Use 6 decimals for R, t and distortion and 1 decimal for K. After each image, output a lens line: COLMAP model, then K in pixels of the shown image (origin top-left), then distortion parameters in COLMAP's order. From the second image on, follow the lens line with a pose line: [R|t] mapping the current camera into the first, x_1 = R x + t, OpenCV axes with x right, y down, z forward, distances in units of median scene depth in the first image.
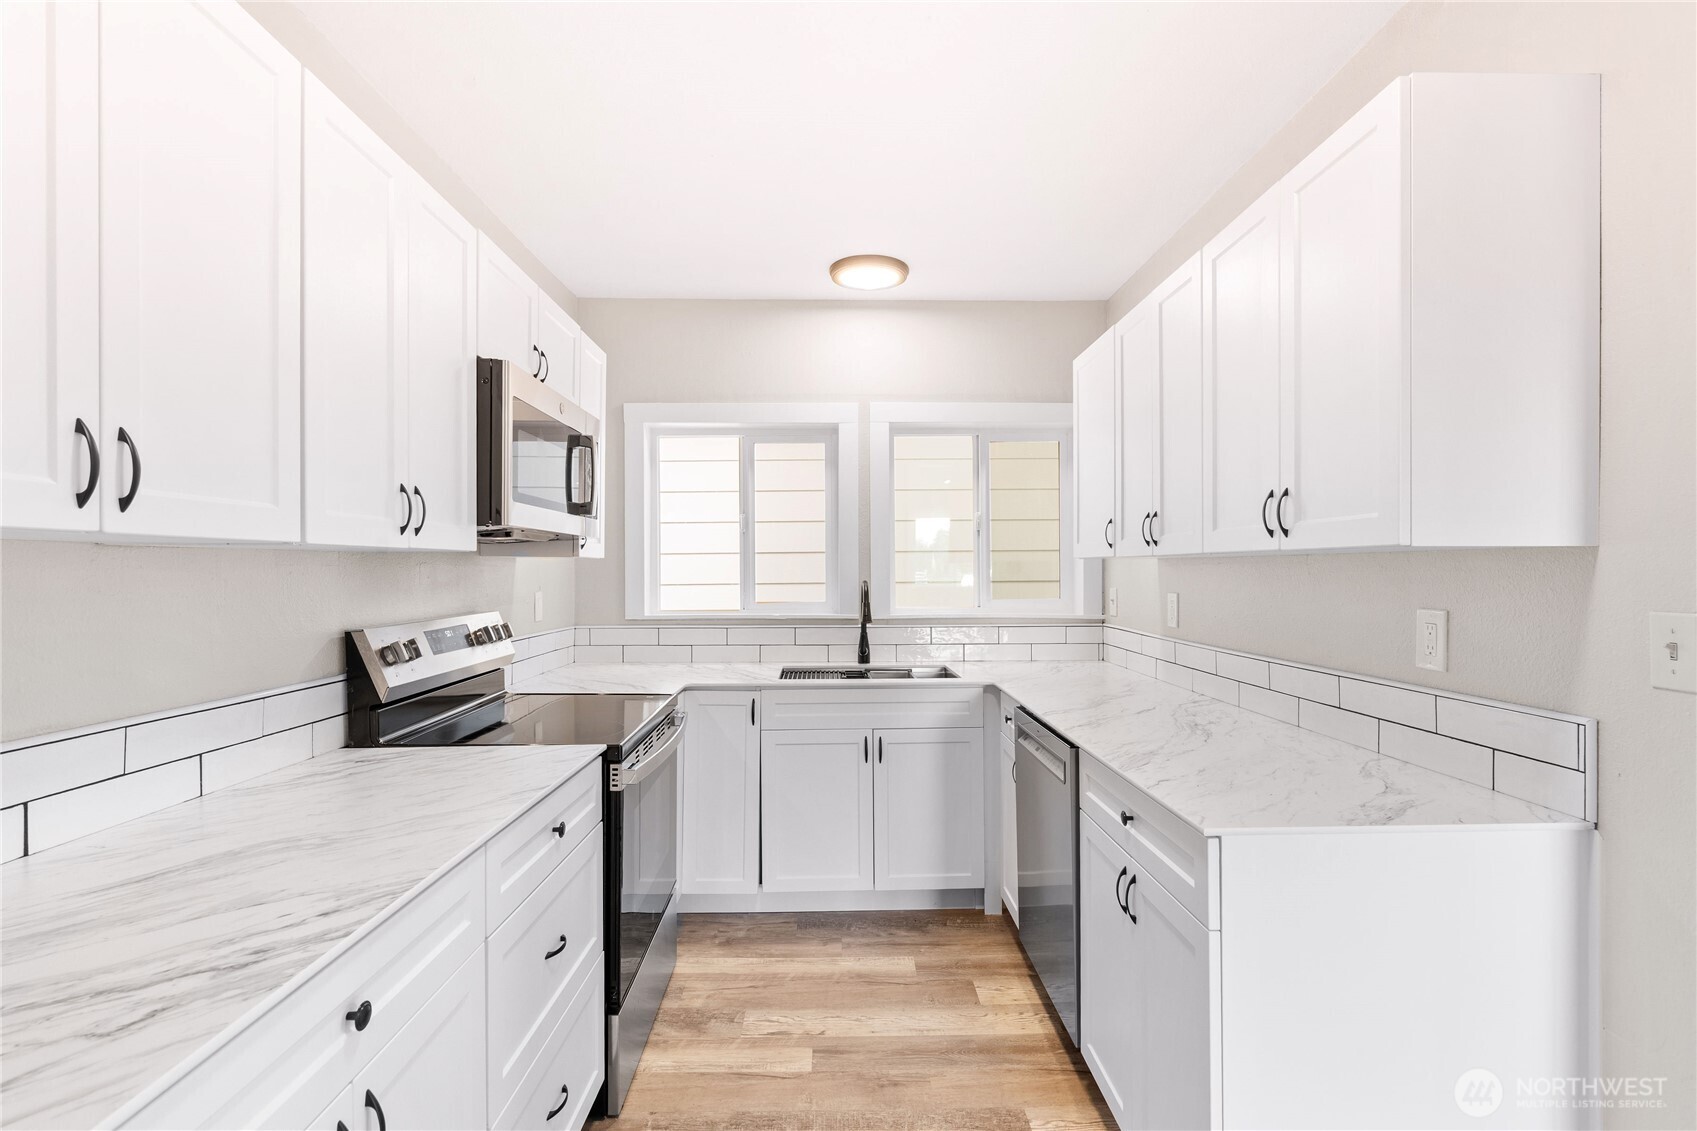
lens RADIAL K [[788.8, 0, 848.5], [0, 788.8, 565.5], [0, 0, 1]] dist [-0.001169, 0.000221]
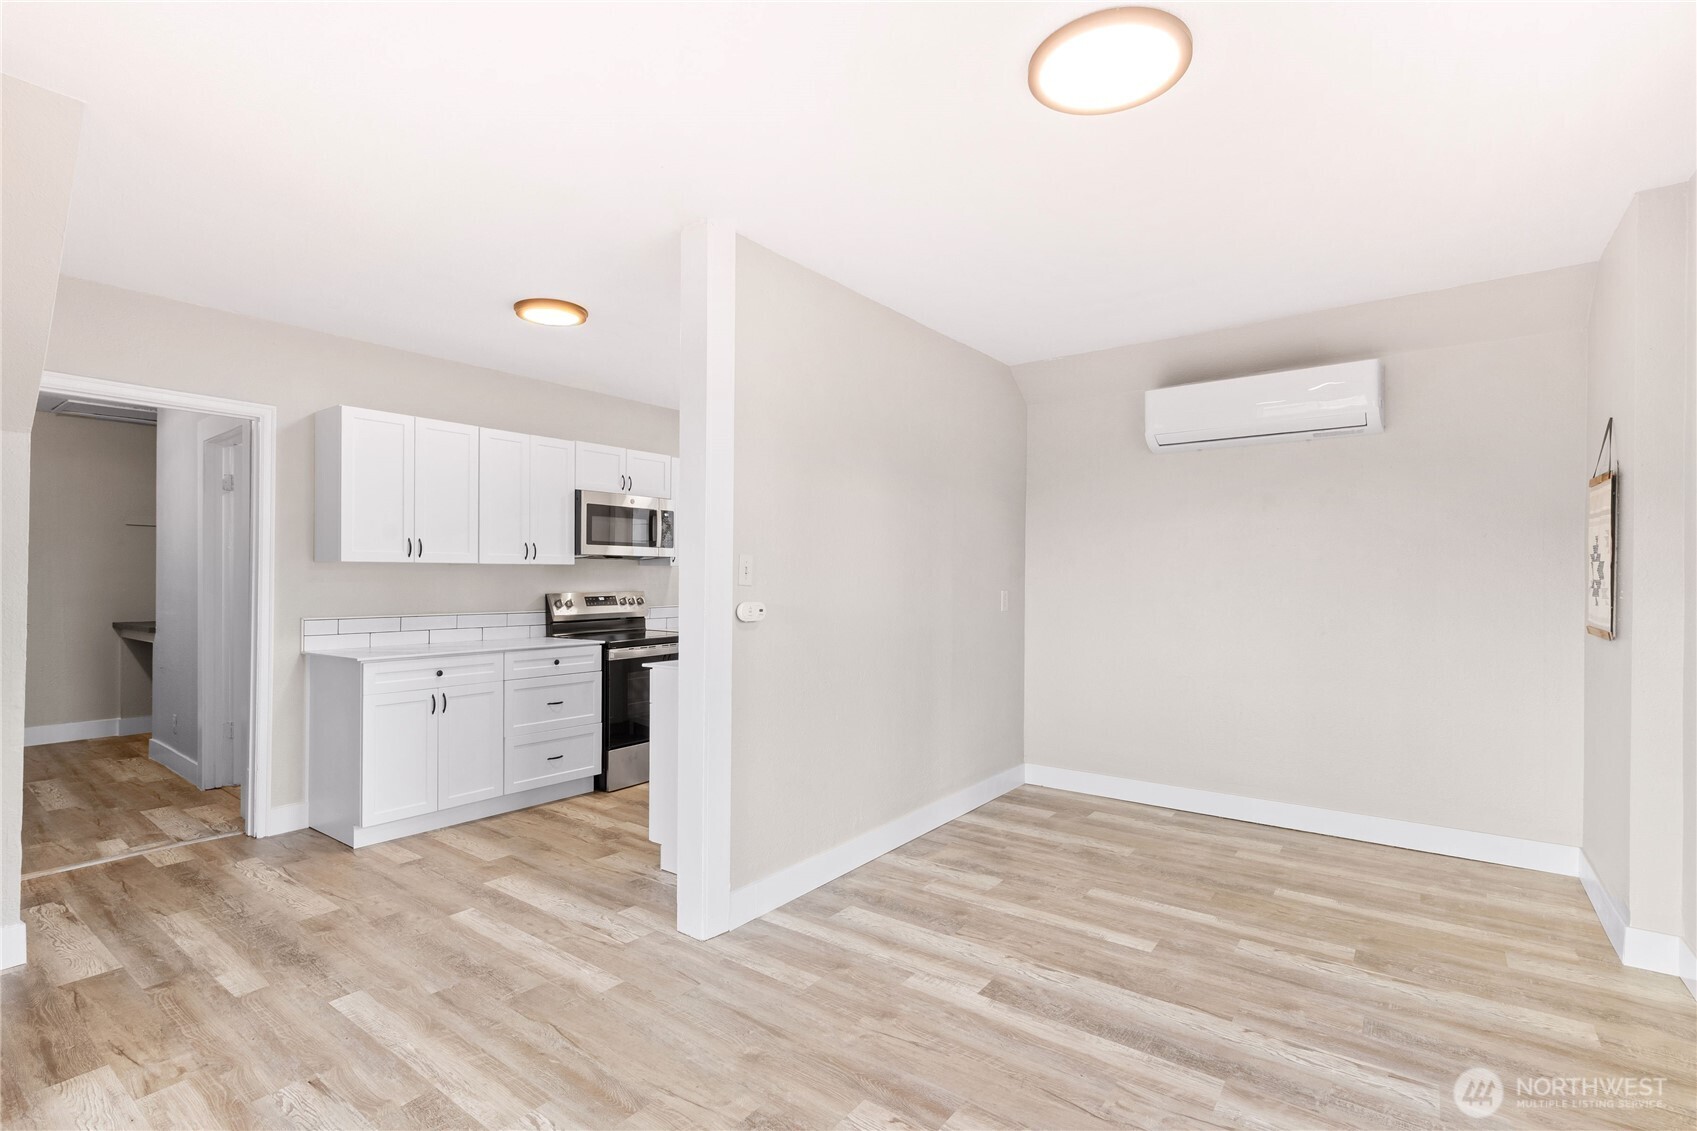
lens RADIAL K [[788.8, 0, 848.5], [0, 788.8, 565.5], [0, 0, 1]] dist [-0.001169, 0.000221]
pose [[0.795553, -0.003338, -0.605874, 1.312730], [-0.000589, 0.999980, -0.006282, 0.001262], [0.605883, 0.005354, 0.795536, -0.372056]]
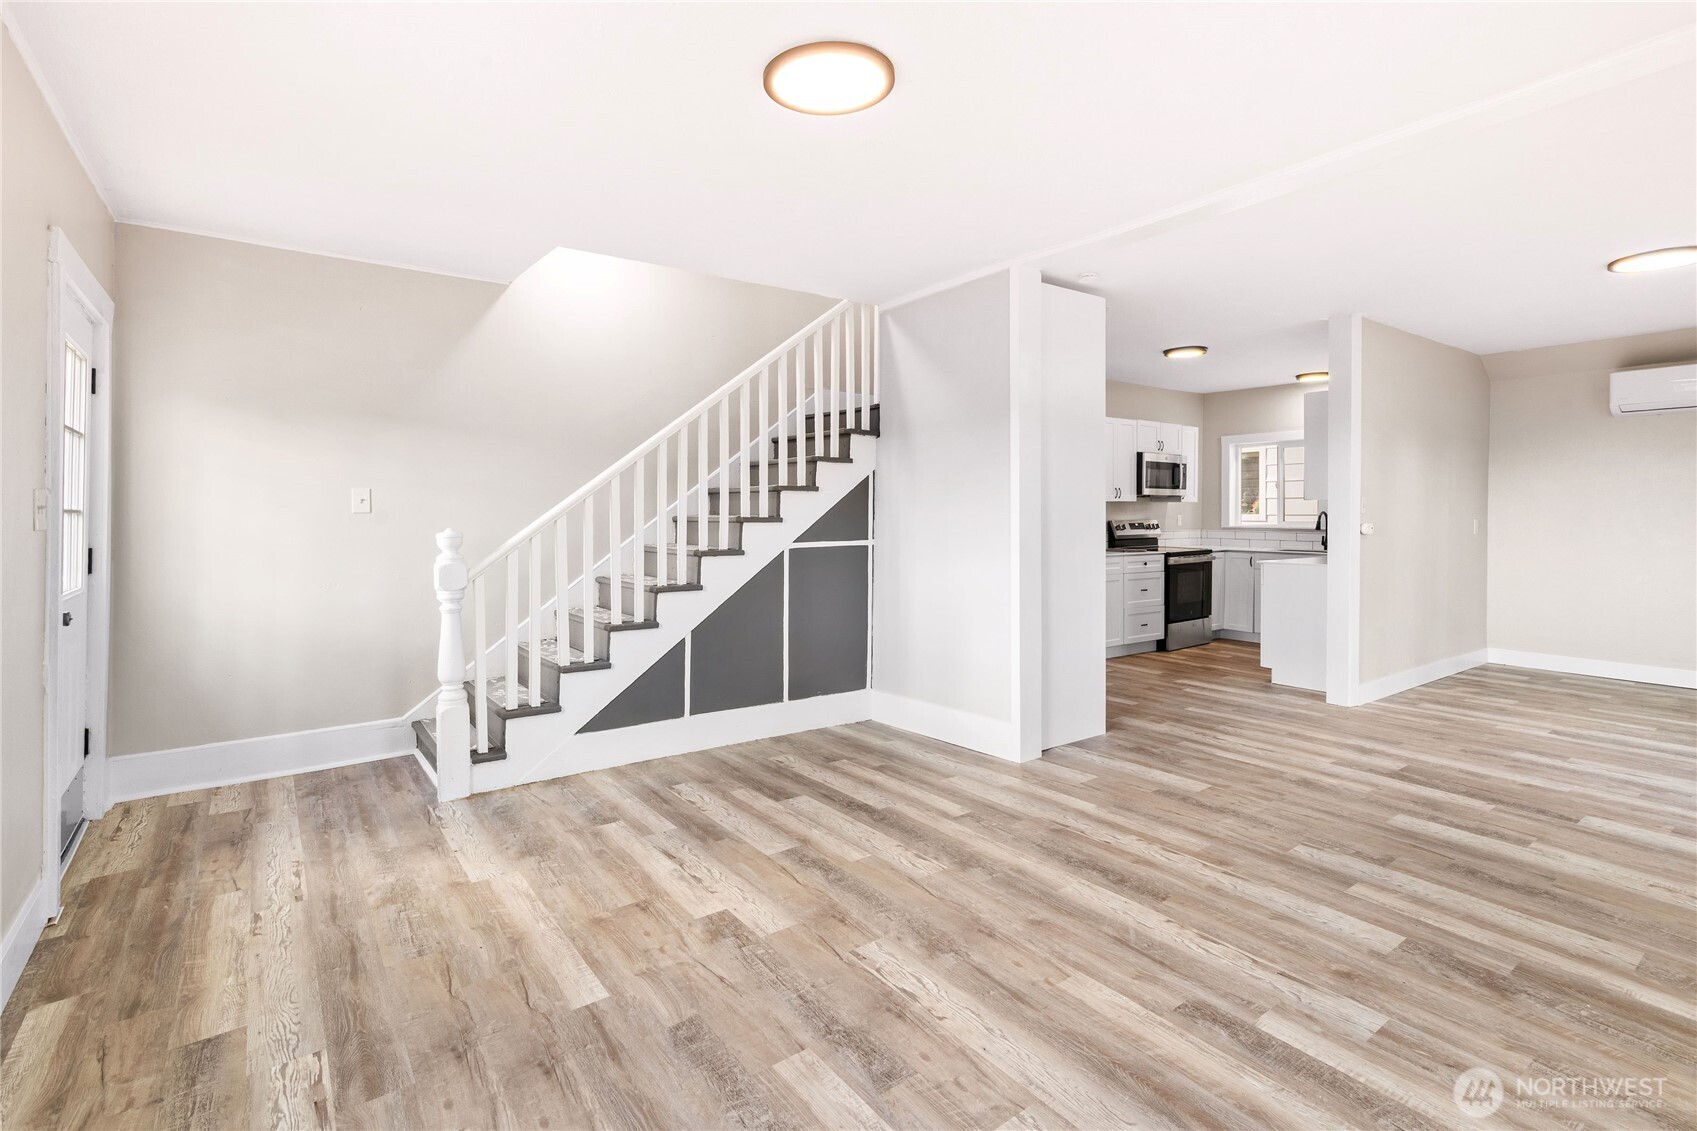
lens RADIAL K [[793.1, 0, 863.3], [0, 793.1, 504.2], [0, 0, 1]] dist [0.001243, 0.000813]
pose [[0.589192, -0.003898, -0.807984, 1.384632], [0.003384, 0.999991, -0.002356, 0.000750], [0.807986, -0.001346, 0.589200, -1.748303]]
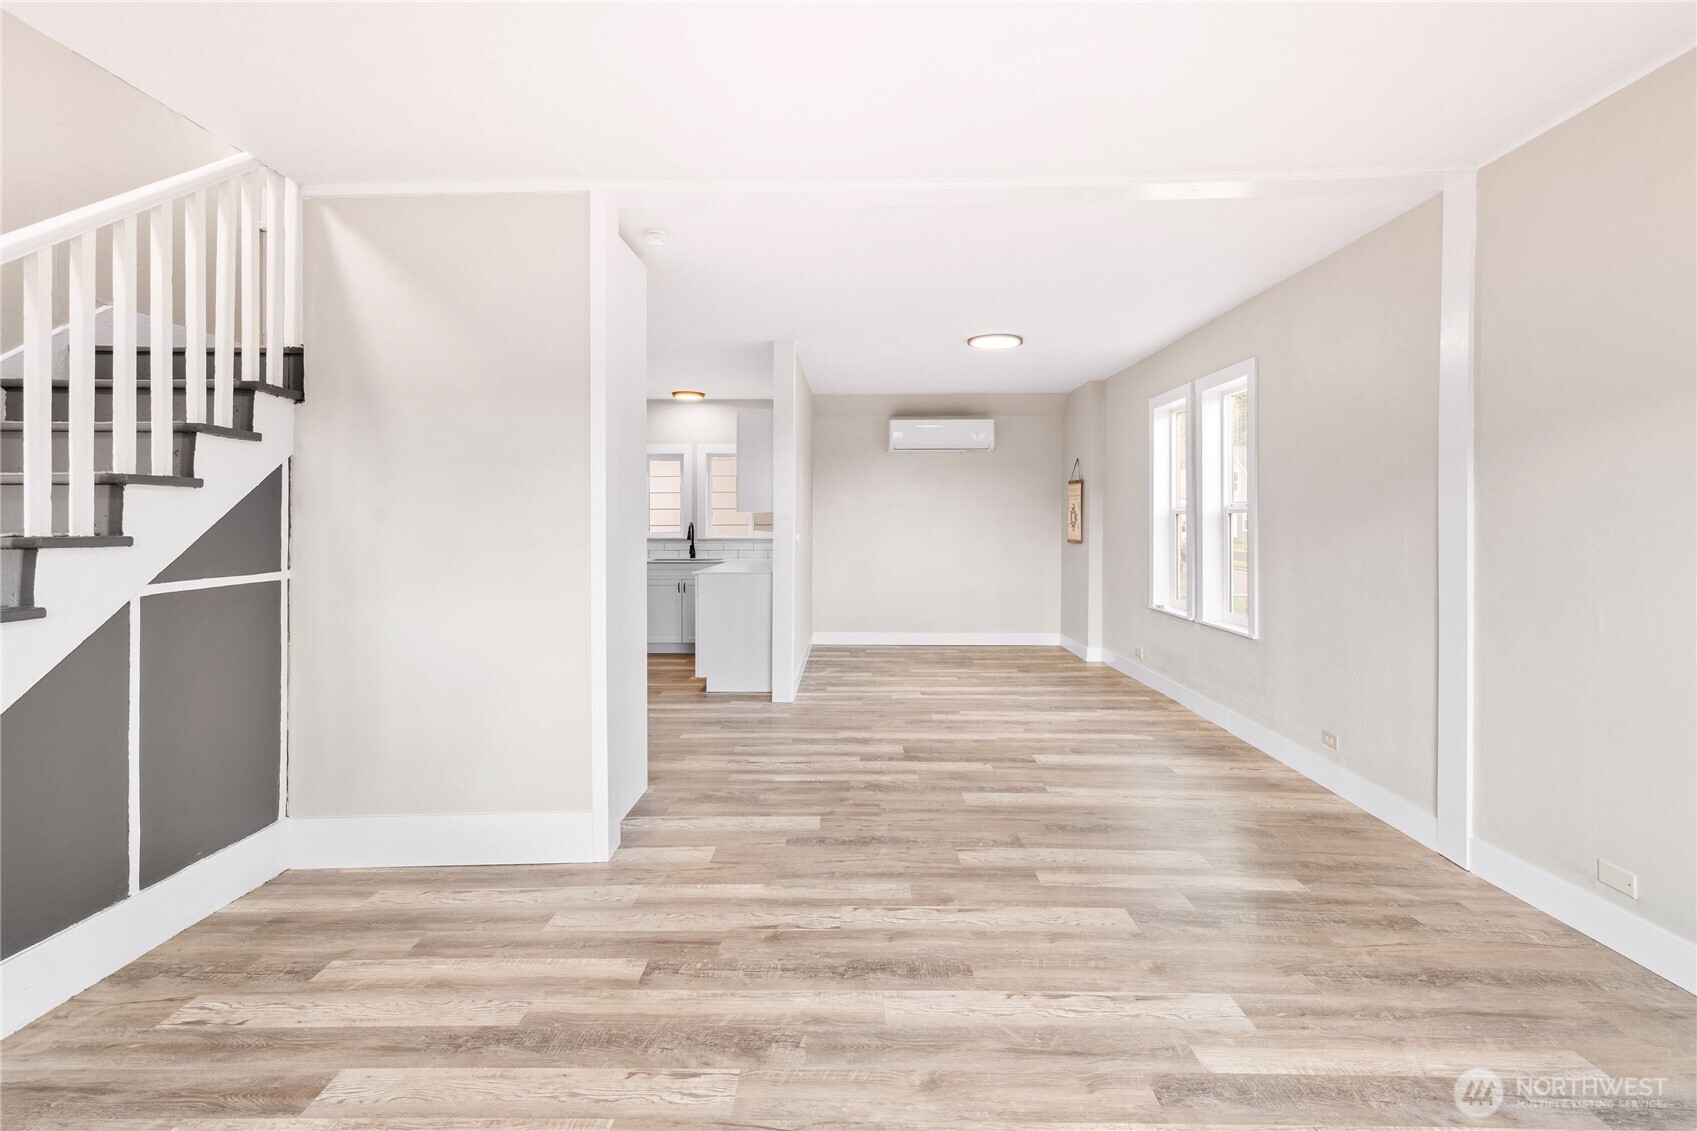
lens RADIAL K [[776.4, 0, 848.6], [0, 776.4, 522.0], [0, 0, 1]] dist [-0.001371, 0.000210]
pose [[0.999488, 0.004255, -0.031696, 0.742788], [-0.004011, 0.999962, 0.007773, -0.000938], [0.031728, -0.007642, 0.999467, -1.707924]]
